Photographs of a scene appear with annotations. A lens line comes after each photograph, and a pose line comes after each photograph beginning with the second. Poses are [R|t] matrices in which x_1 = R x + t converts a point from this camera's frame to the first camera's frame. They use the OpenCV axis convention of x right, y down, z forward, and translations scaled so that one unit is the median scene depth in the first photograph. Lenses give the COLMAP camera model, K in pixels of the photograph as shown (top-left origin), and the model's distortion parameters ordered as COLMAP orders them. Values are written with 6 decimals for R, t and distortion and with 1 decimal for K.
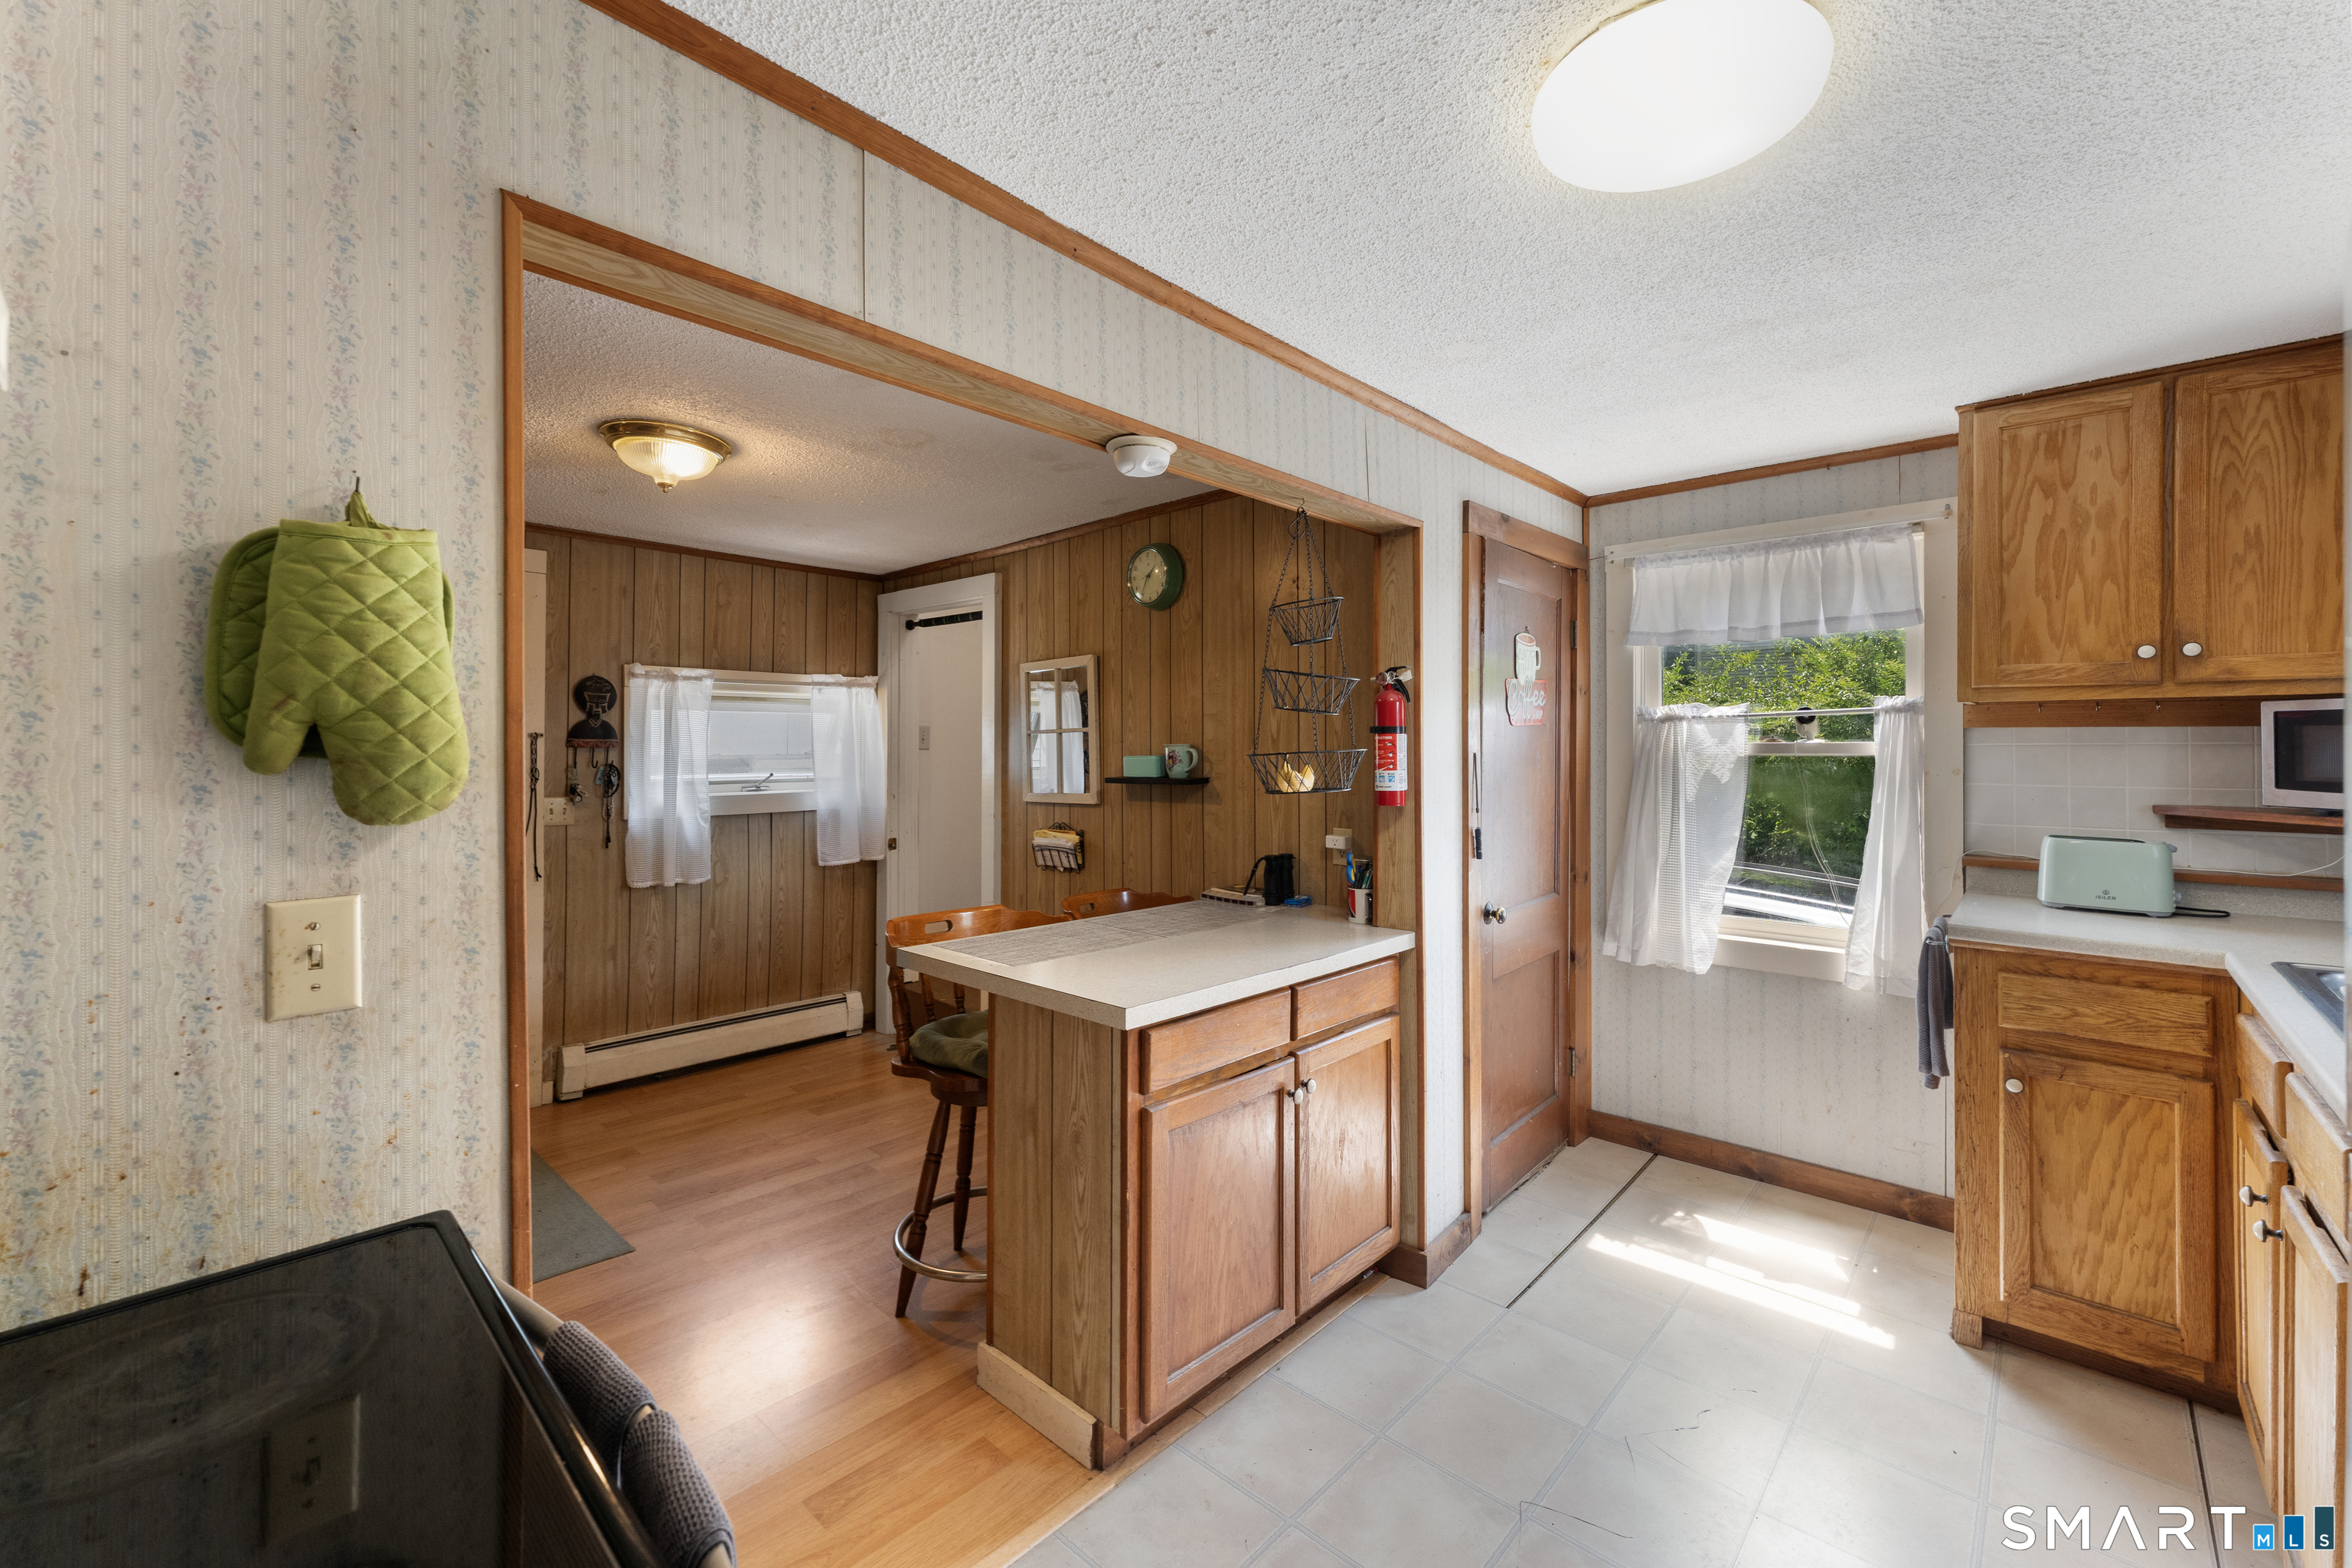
lens RADIAL K [[942.9, 0, 1176.1], [0, 942.9, 766.2], [0, 0, 1]] dist [-0.002059, -0.000241]
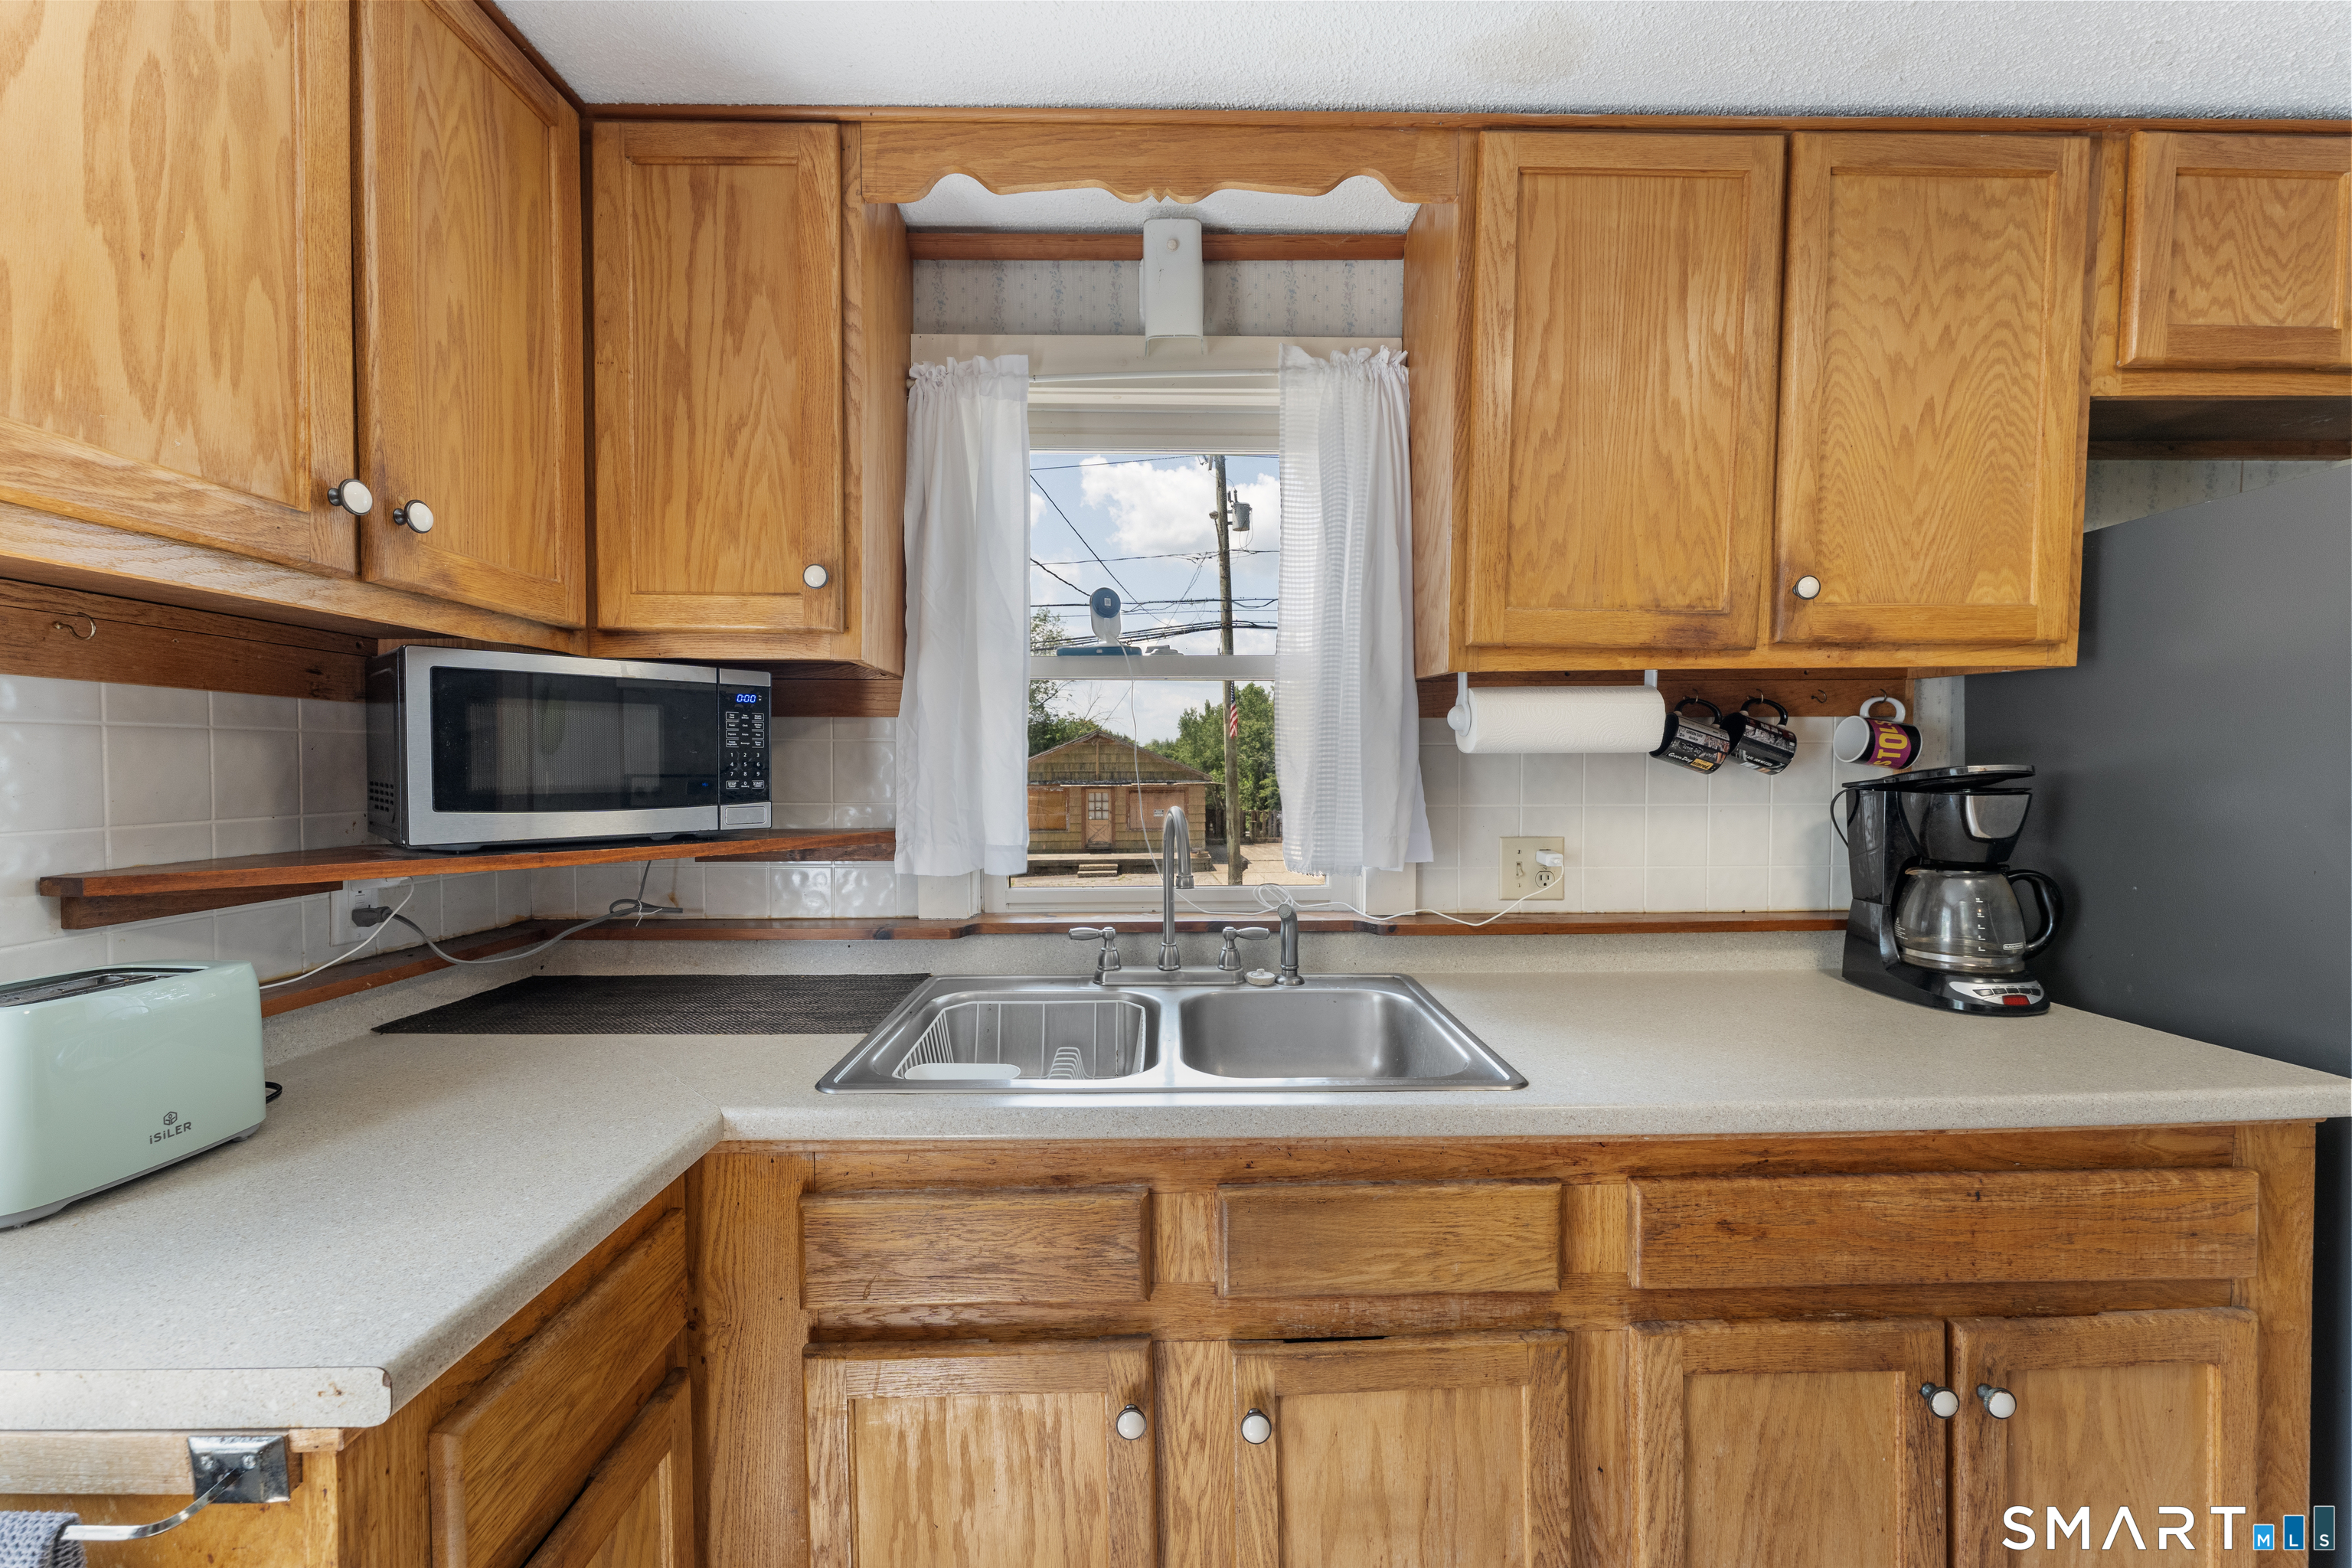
lens RADIAL K [[942.9, 0, 1180.1], [0, 942.9, 780.8], [0, 0, 1]] dist [-0.002059, -0.000241]
pose [[-0.701163, -0.016131, 0.712819, 0.434325], [0.005787, 0.999582, 0.028312, -0.005807], [-0.712978, 0.023977, -0.700777, 0.942572]]
